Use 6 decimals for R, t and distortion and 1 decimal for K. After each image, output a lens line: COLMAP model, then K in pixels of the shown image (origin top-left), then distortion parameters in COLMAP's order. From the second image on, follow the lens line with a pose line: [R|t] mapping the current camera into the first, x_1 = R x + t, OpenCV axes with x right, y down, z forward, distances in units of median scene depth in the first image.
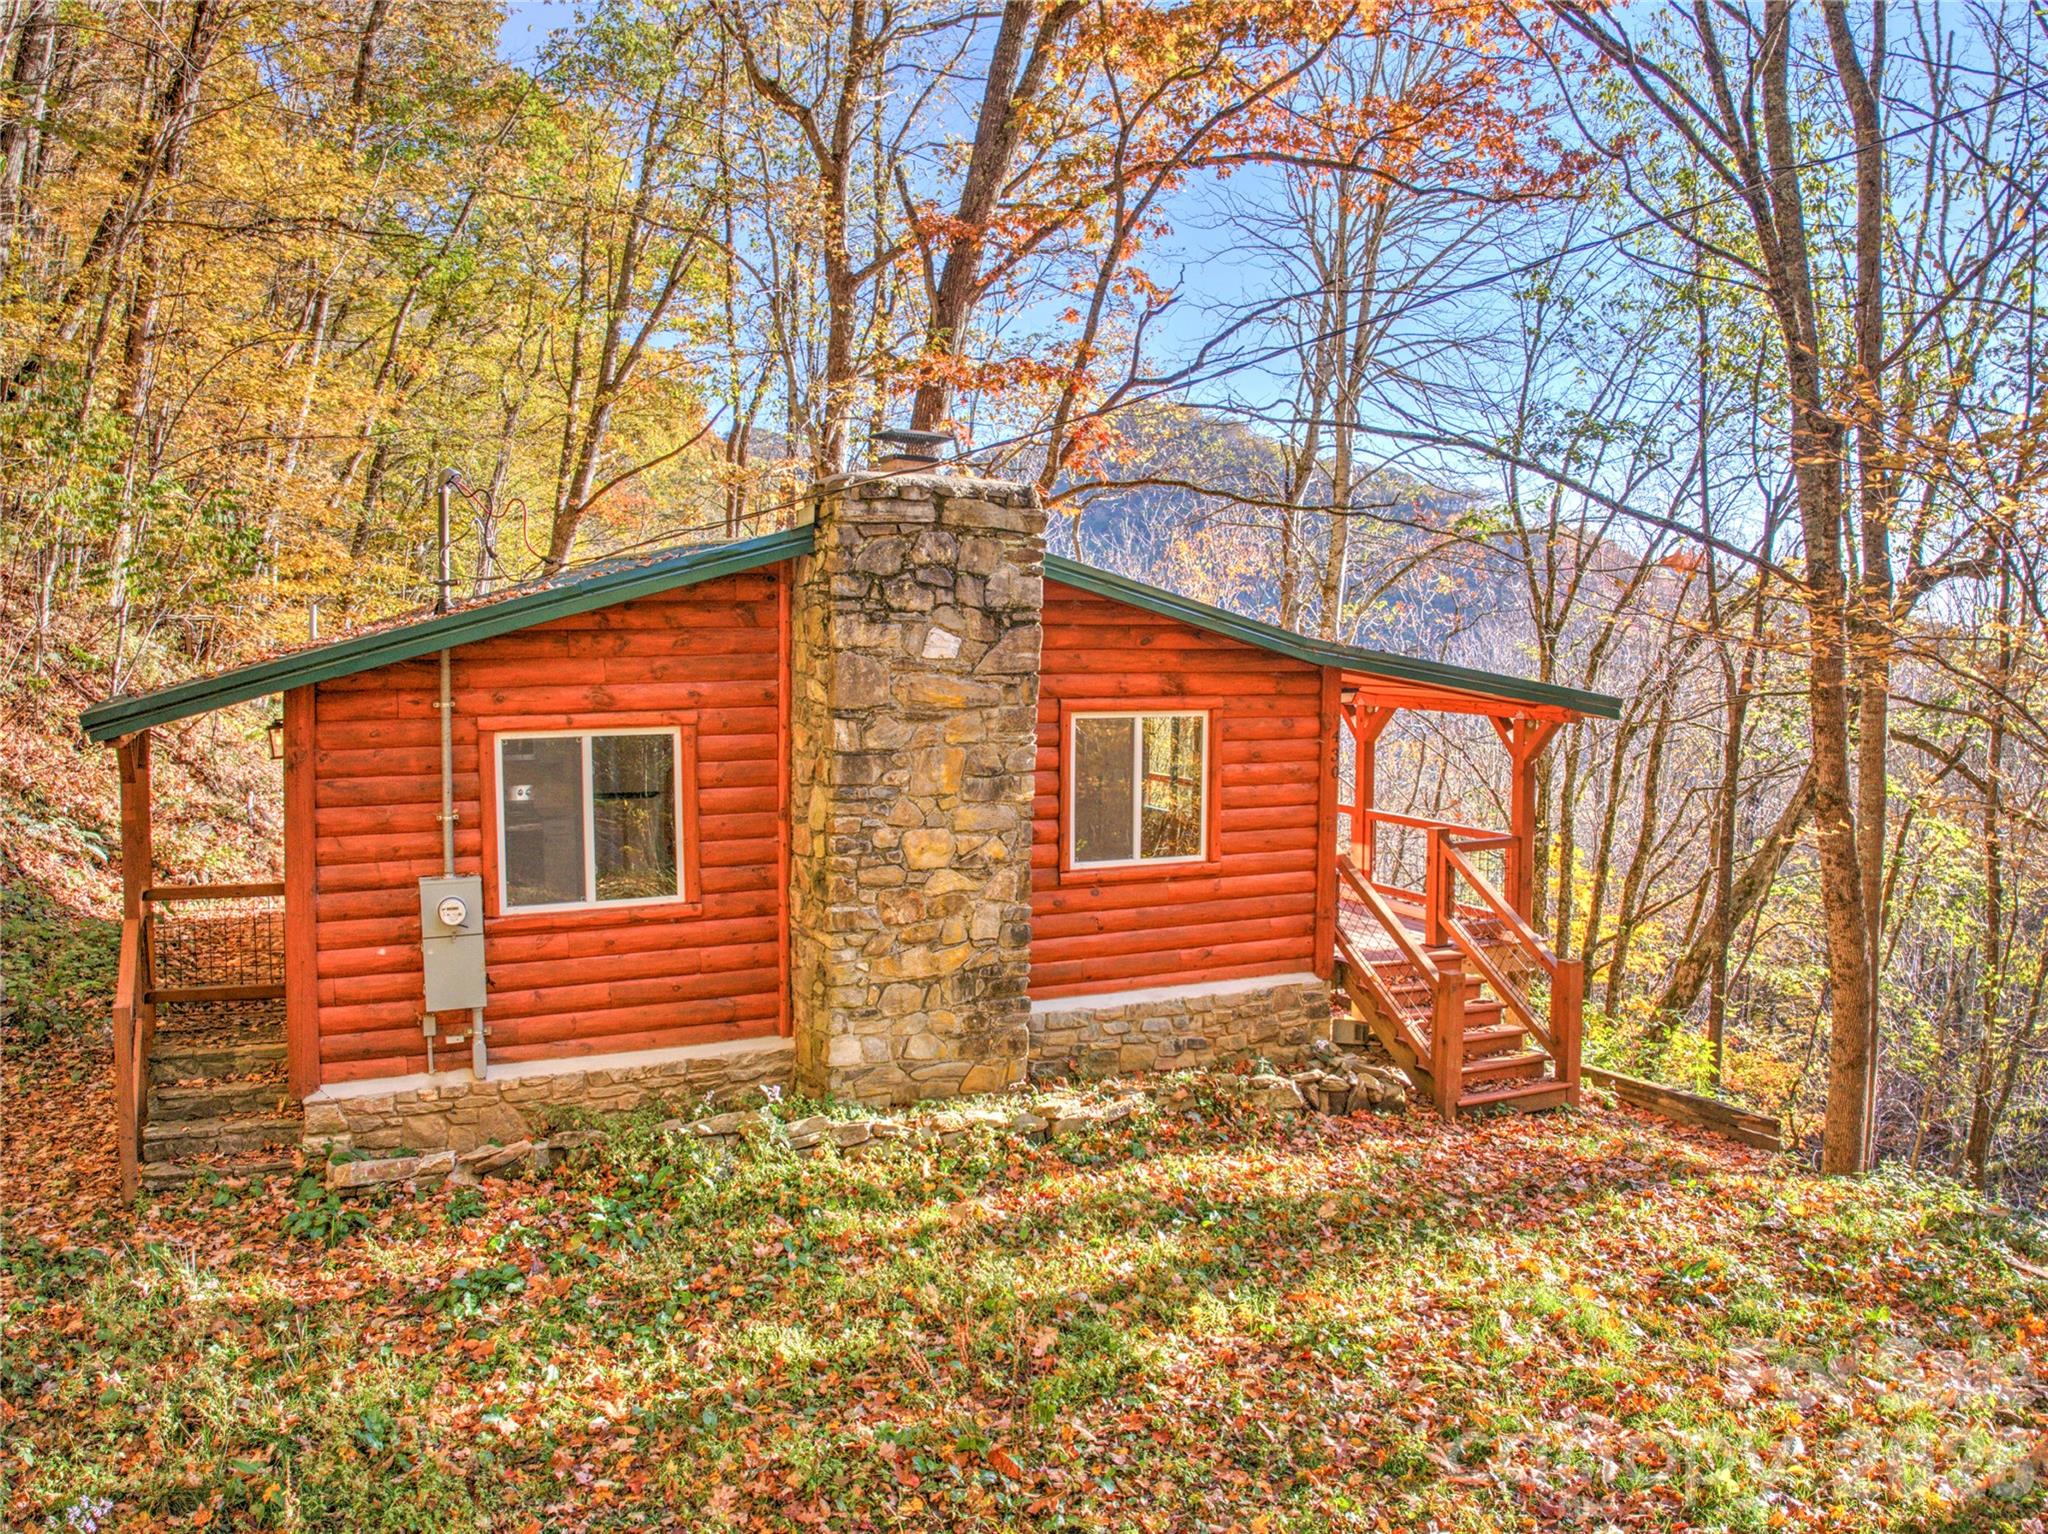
lens RADIAL K [[1506.3, 0, 1024.0], [0, 1506.3, 767.0], [0, 0, 1]] dist [-0.102105, -0.007743]
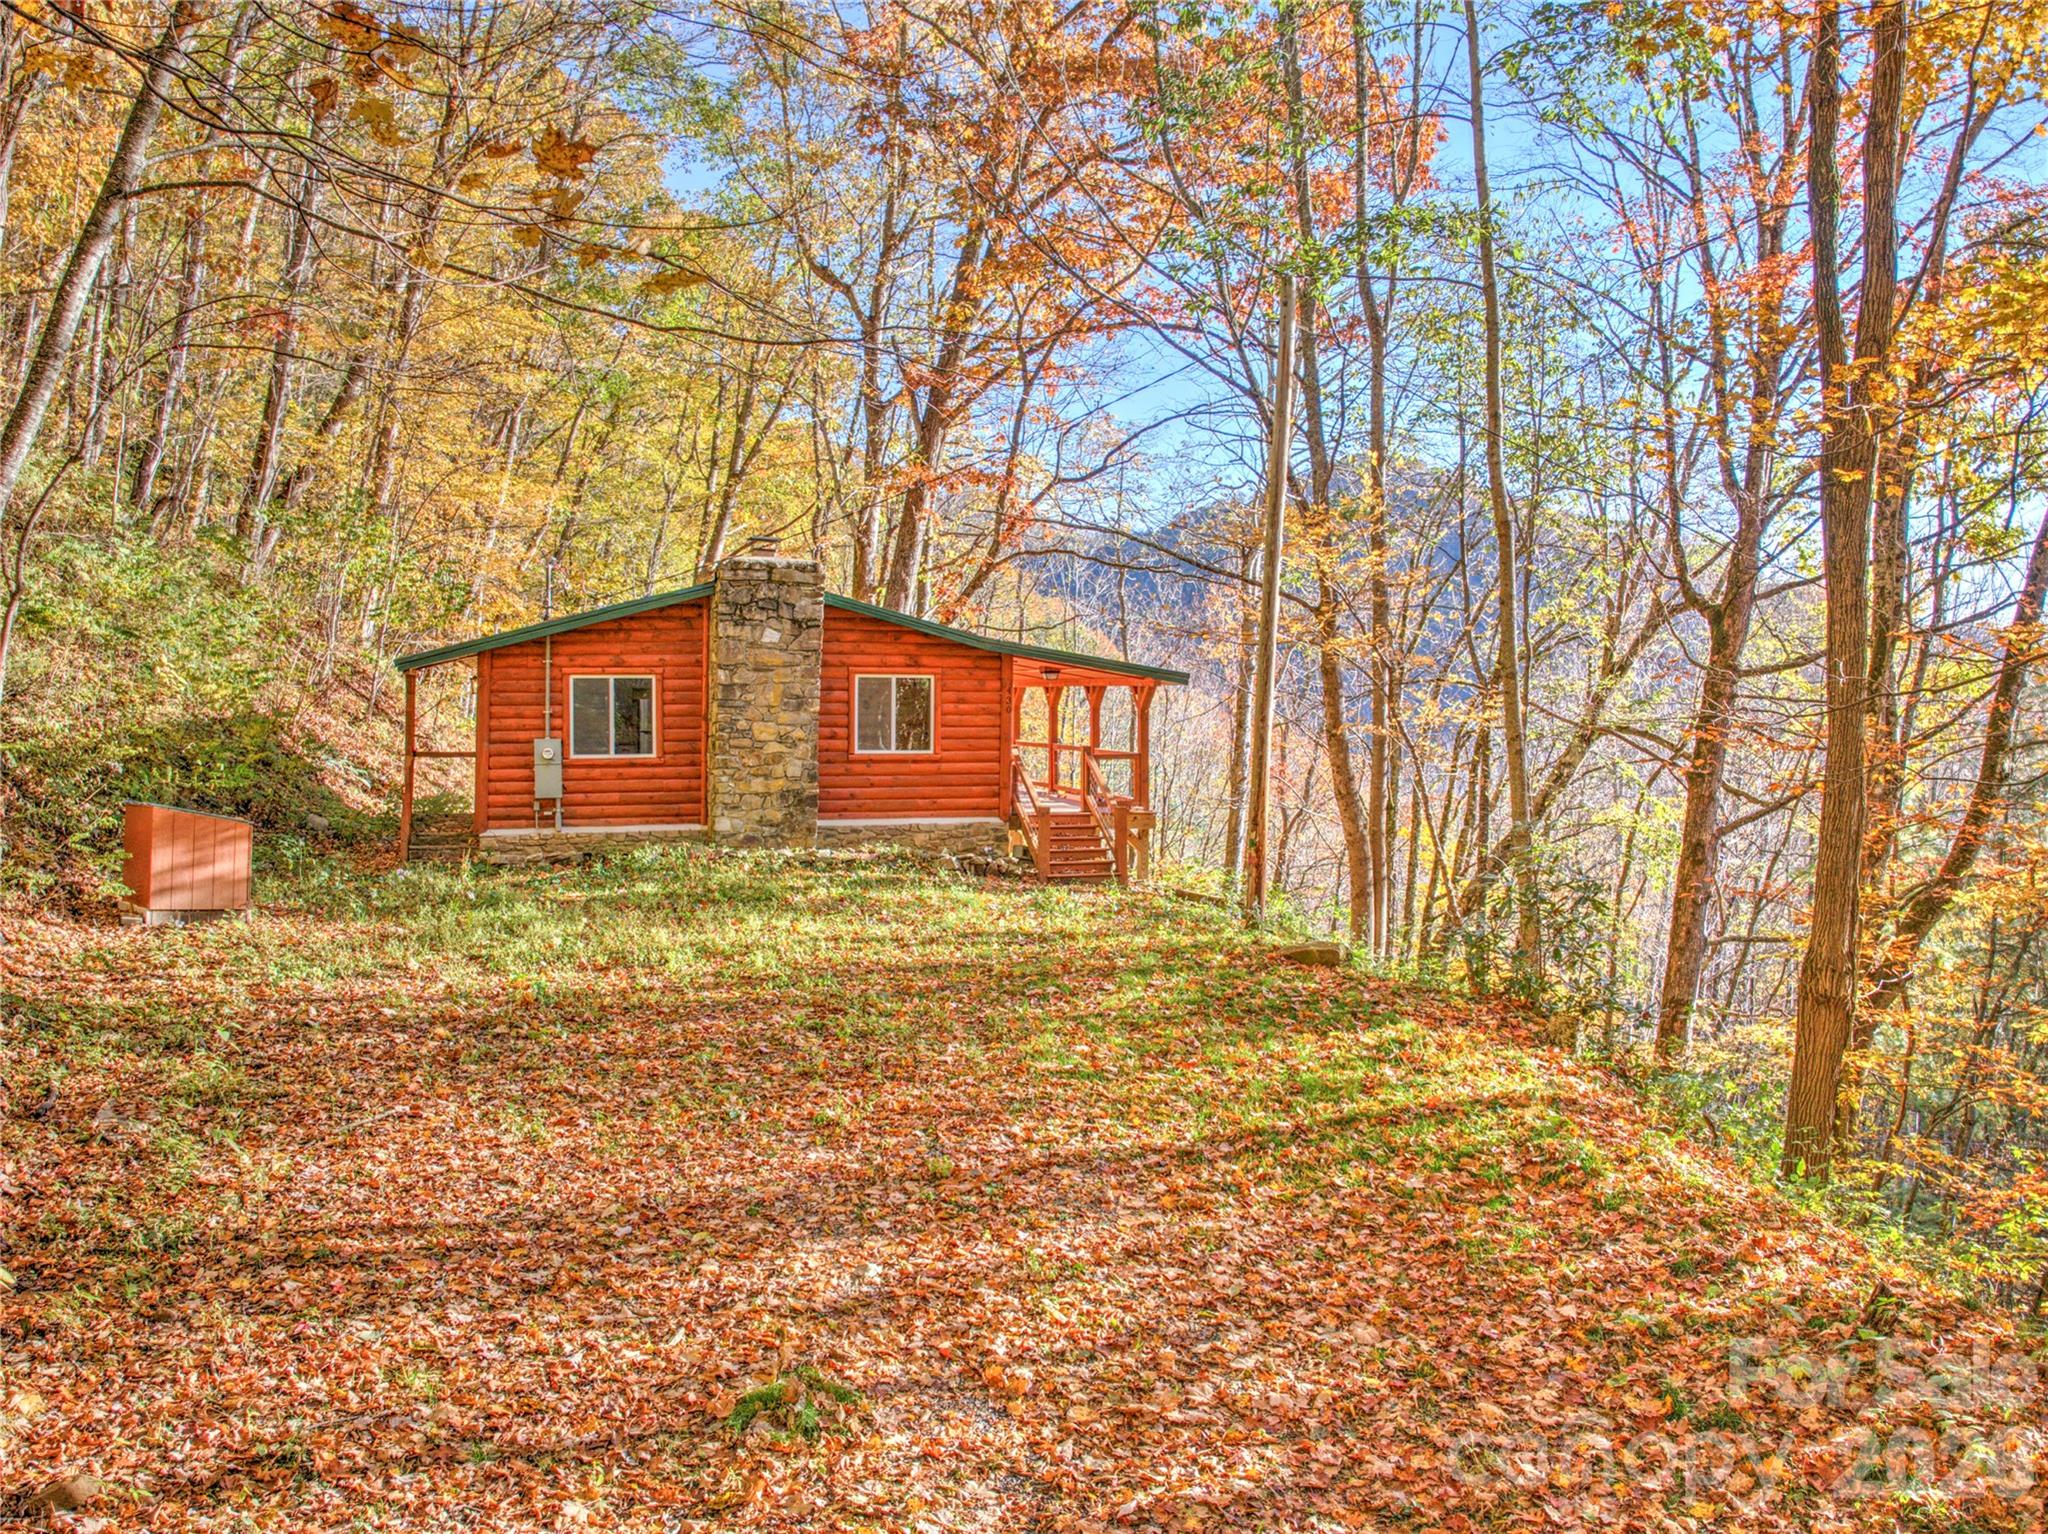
lens RADIAL K [[1506.3, 0, 1024.0], [0, 1506.3, 767.0], [0, 0, 1]] dist [-0.102105, -0.007743]
pose [[0.992758, 0.009570, -0.119747, 0.462968], [-0.014234, 0.999171, -0.038148, 0.150038], [0.119283, 0.039576, 0.992071, -0.887830]]
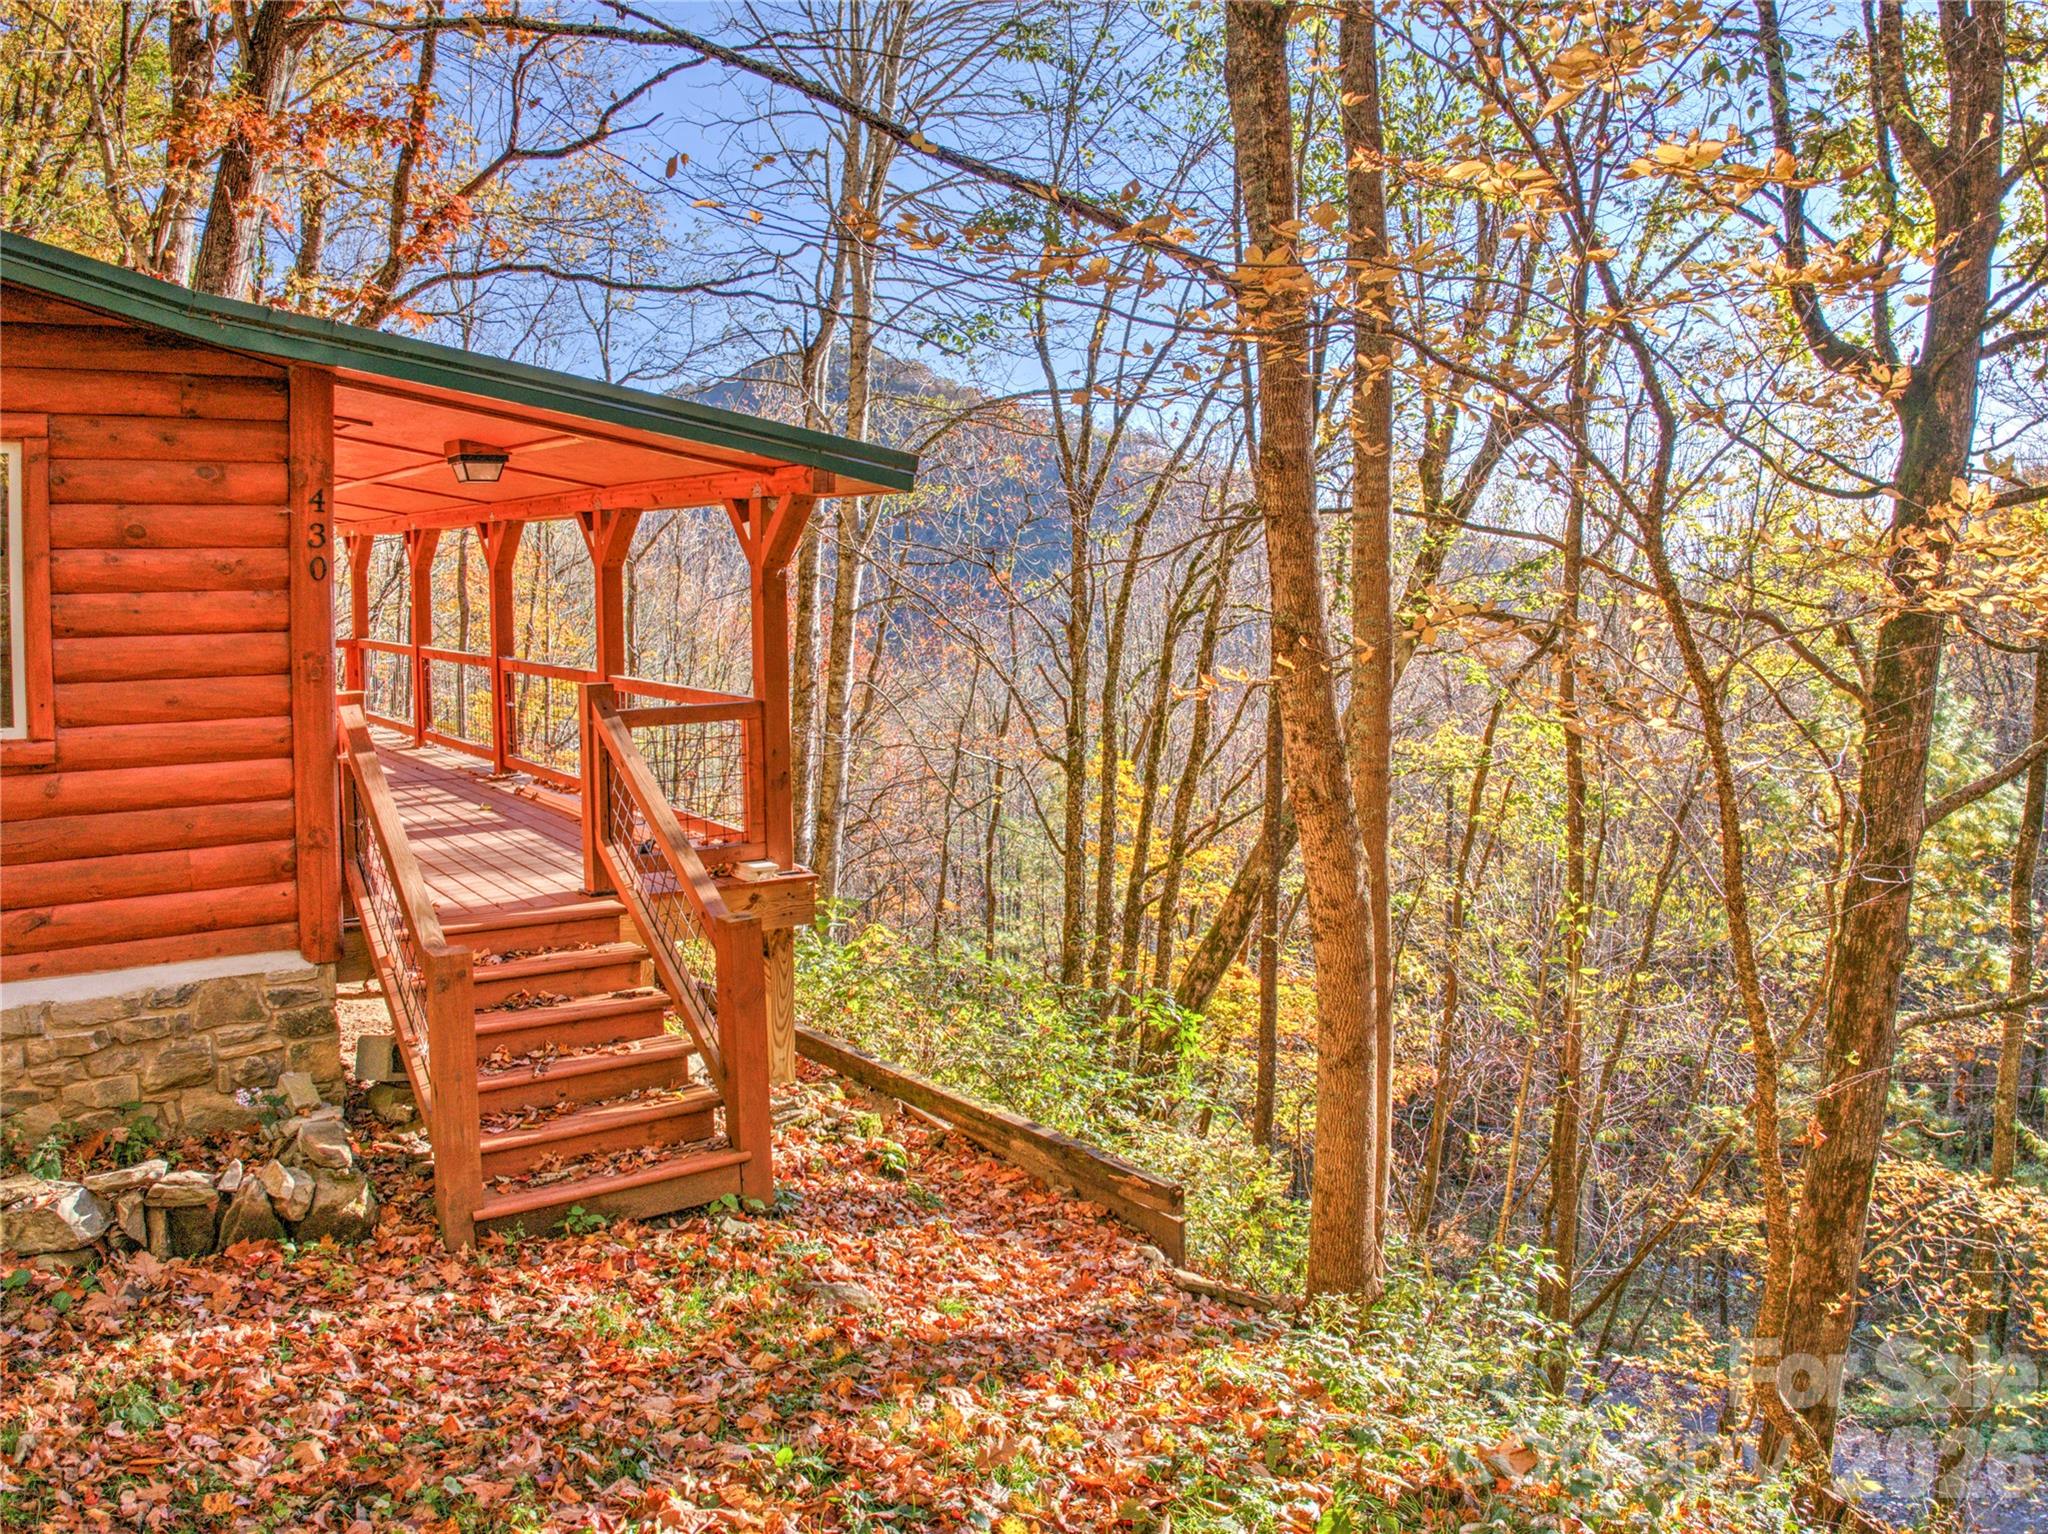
lens RADIAL K [[1529.6, 0, 1023.3], [0, 1529.6, 678.8], [0, 0, 1]] dist [-0.101955, 0.002065]
pose [[0.976617, -0.011259, 0.214693, 0.343906], [0.014813, 0.999778, -0.014955, 0.054745], [-0.214477, 0.017786, 0.976567, 0.446006]]
